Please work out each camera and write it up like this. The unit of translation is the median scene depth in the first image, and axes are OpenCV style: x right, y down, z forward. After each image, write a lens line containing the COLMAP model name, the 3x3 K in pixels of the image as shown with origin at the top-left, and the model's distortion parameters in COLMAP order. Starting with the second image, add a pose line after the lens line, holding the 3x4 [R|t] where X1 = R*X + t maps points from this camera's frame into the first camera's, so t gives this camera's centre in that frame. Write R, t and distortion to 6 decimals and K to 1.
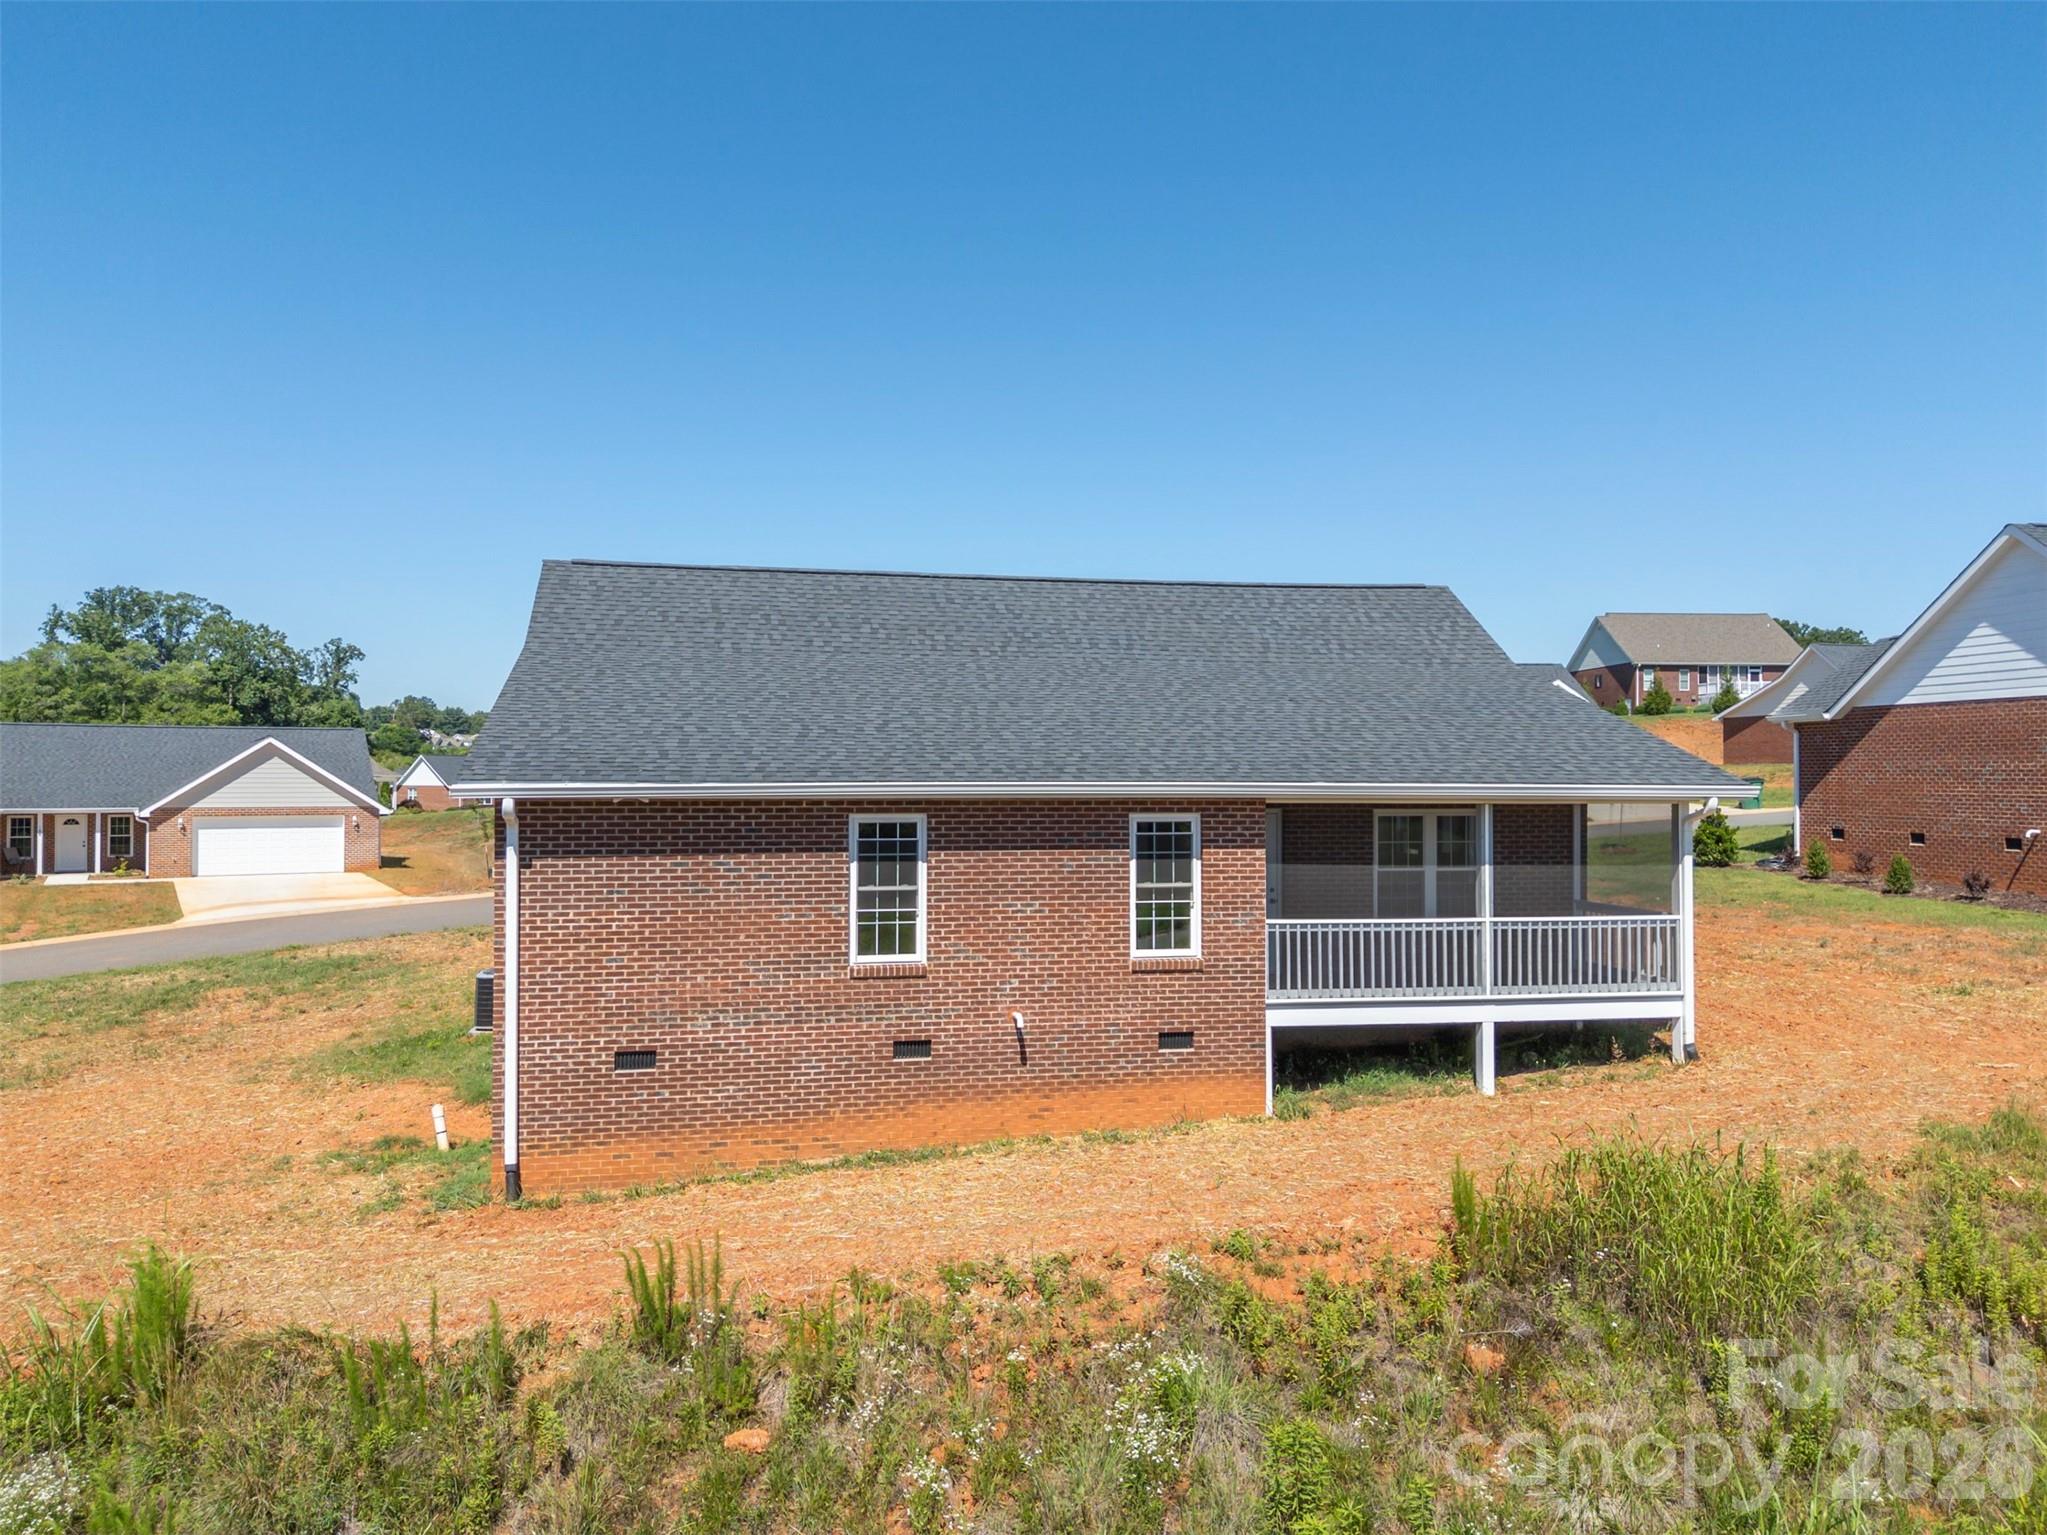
lens RADIAL K [[1555.0, 0, 1021.8], [0, 1555.0, 762.5], [0, 0, 1]] dist [0.080185, -0.059921]
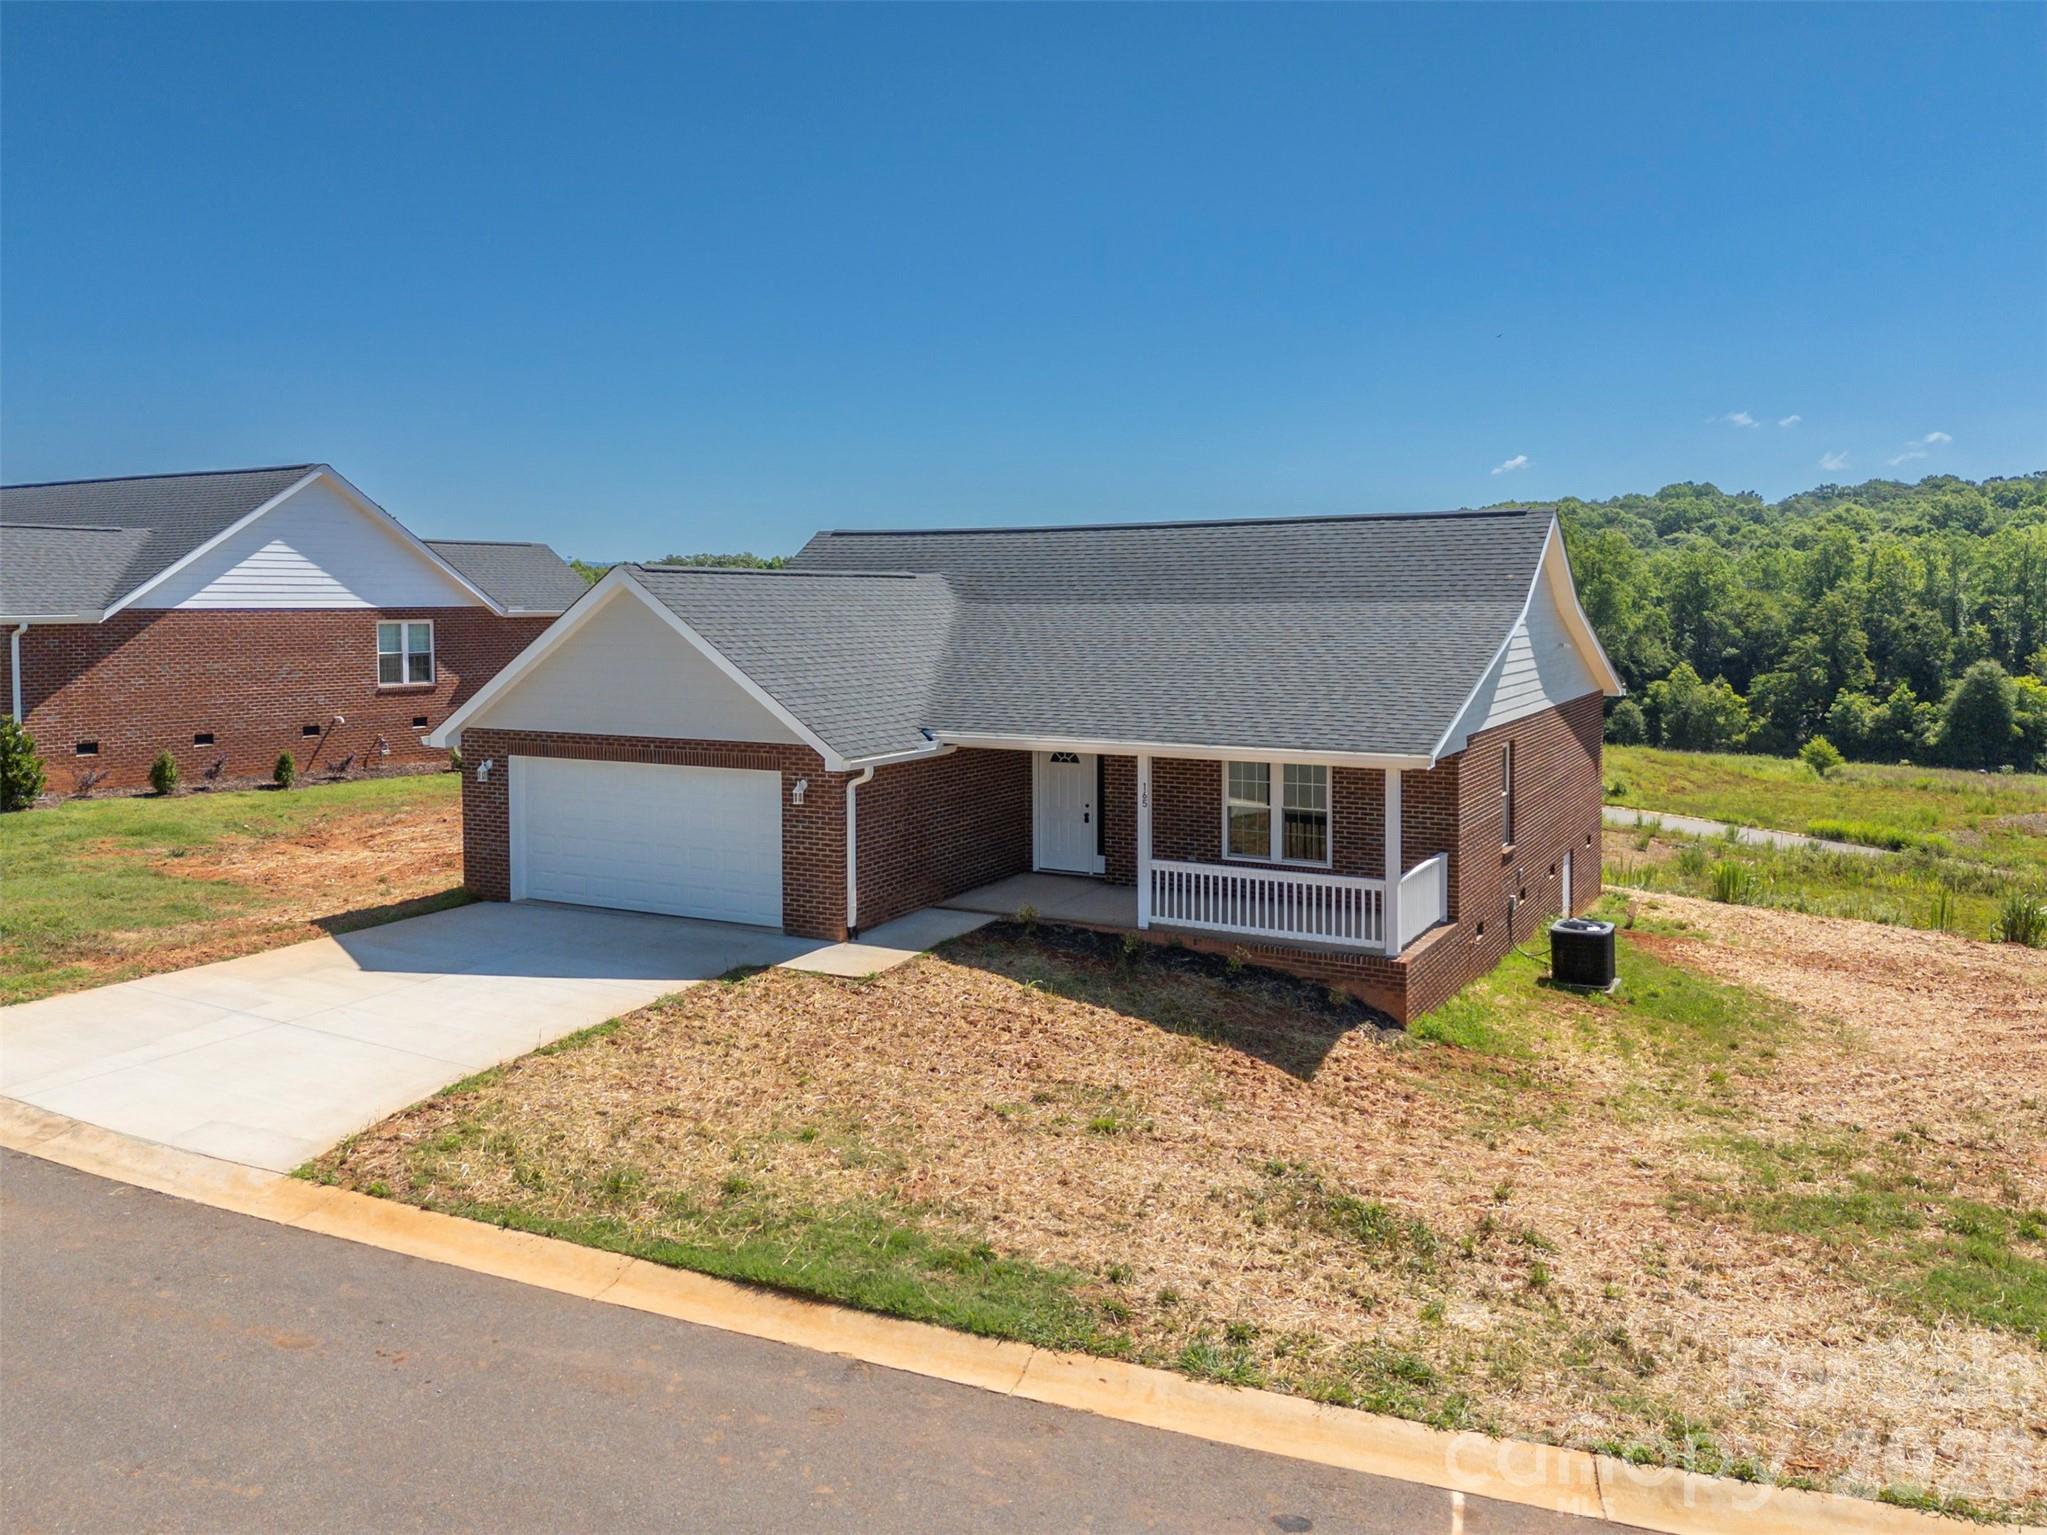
lens RADIAL K [[1555.0, 0, 1037.1], [0, 1555.0, 651.0], [0, 0, 1]] dist [0.080185, -0.059921]
pose [[-0.786888, 0.001276, 0.617094, -0.864167], [0.013769, 0.999785, 0.015491, -0.031804], [-0.616942, 0.020687, -0.786737, 2.588352]]
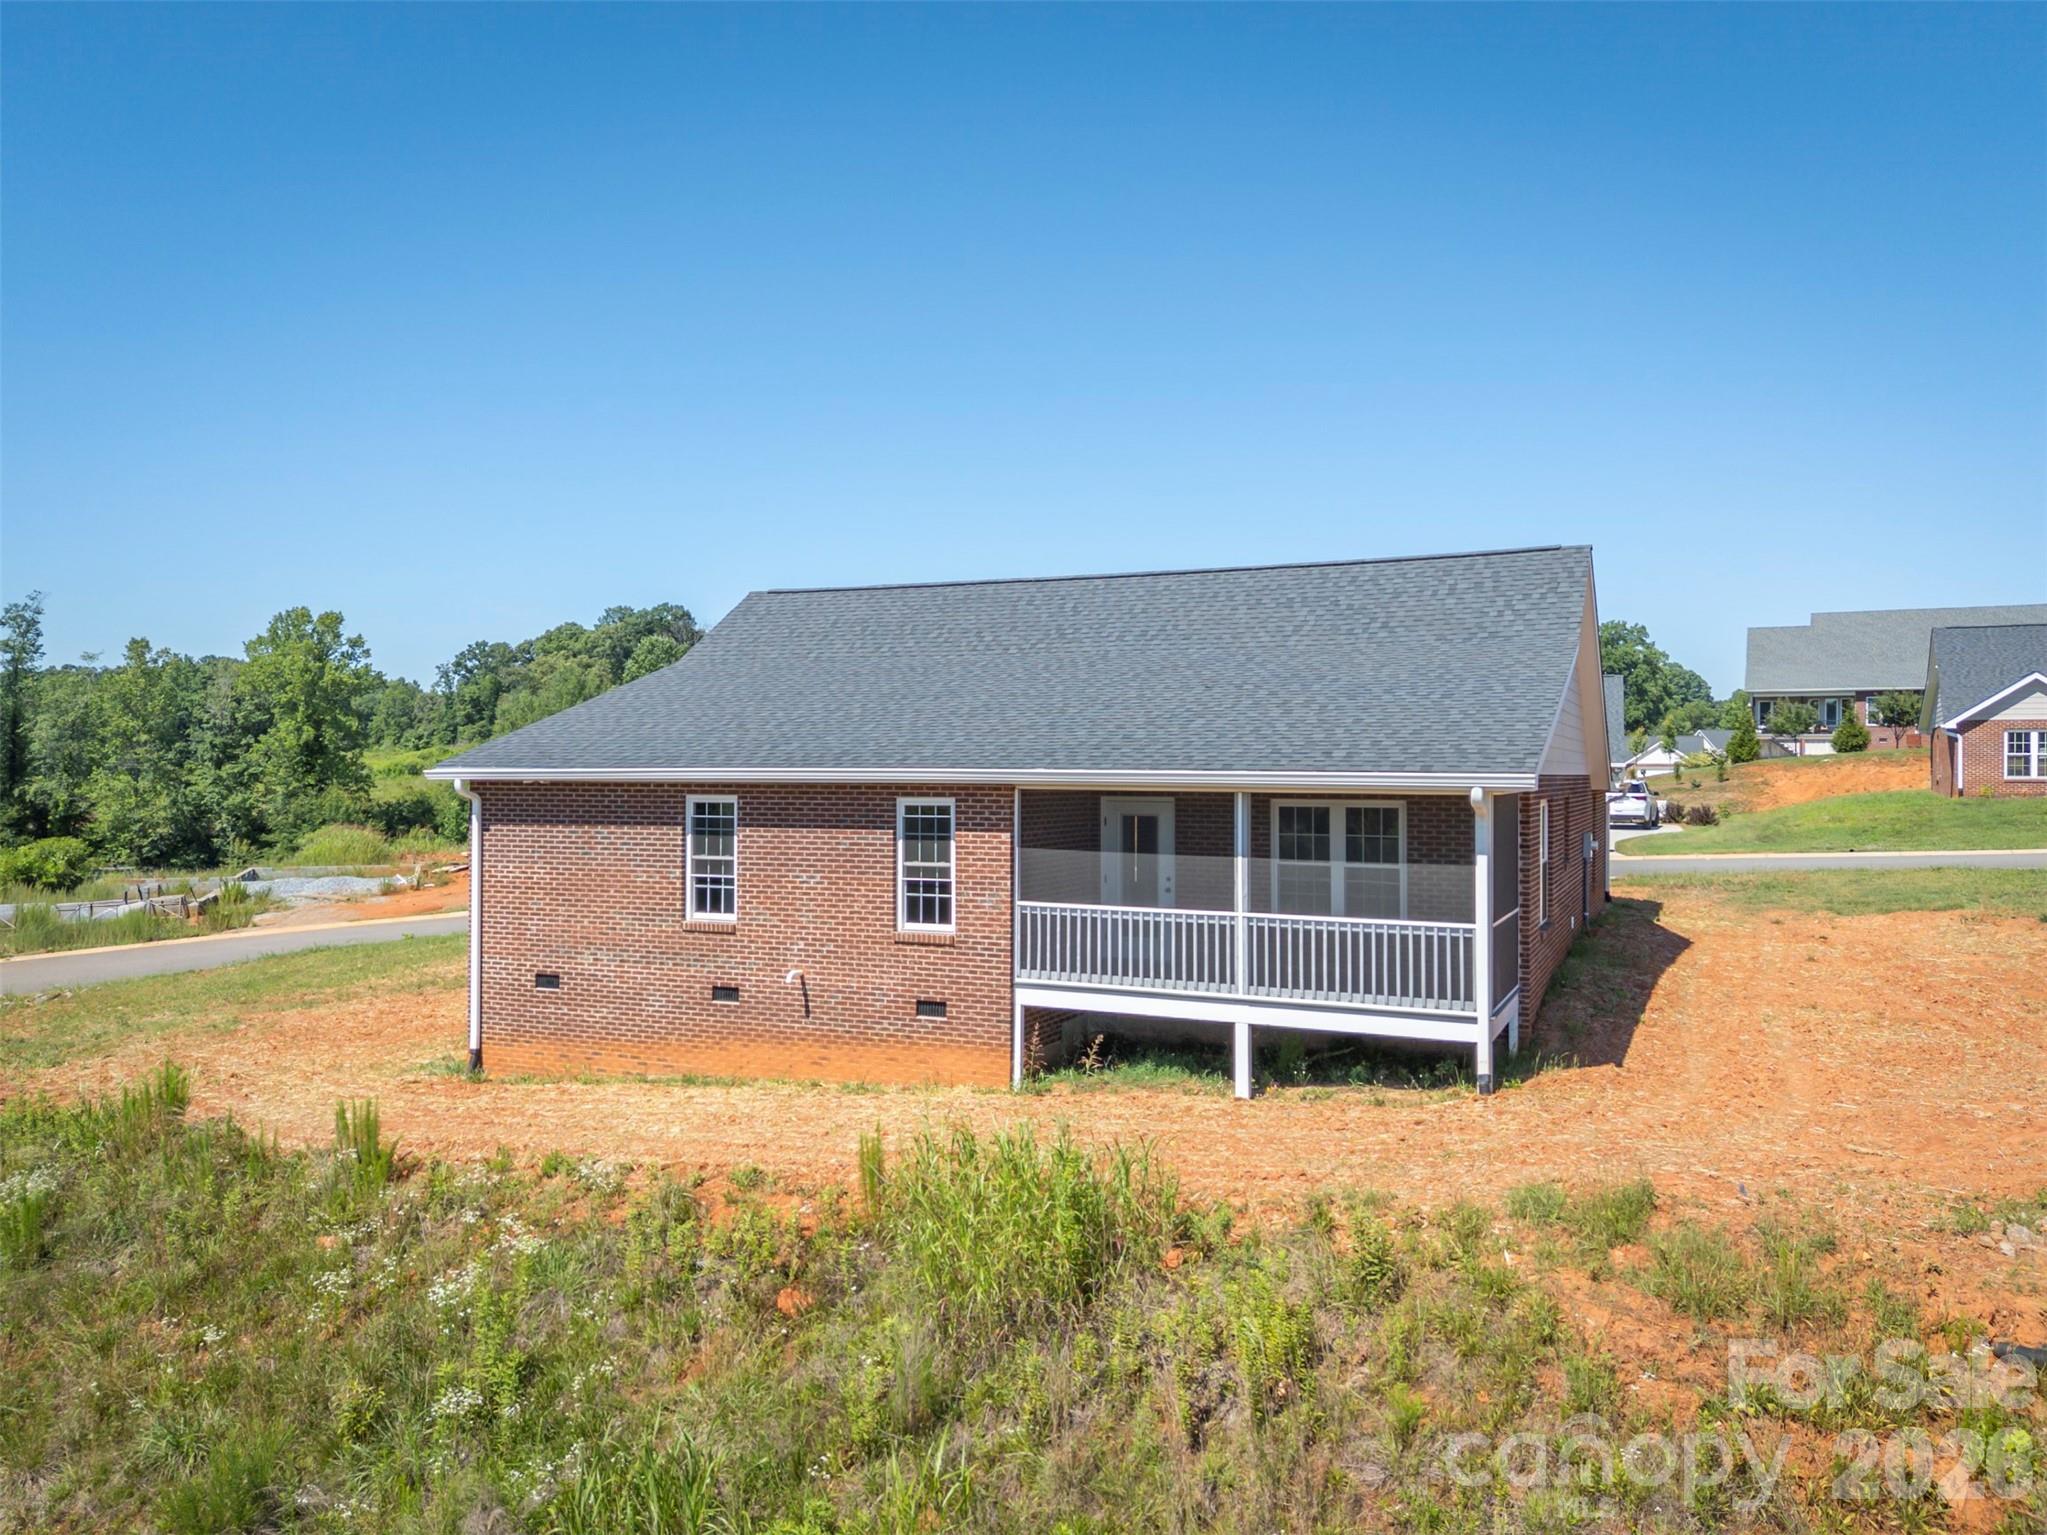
lens RADIAL K [[1555.0, 0, 1024.5], [0, 1555.0, 723.6], [0, 0, 1]] dist [0.080185, -0.059921]
pose [[0.805048, -0.015684, -0.593002, 0.786294], [0.003742, 0.999765, -0.021362, 0.004457], [0.593197, 0.014979, 0.804918, 0.167950]]
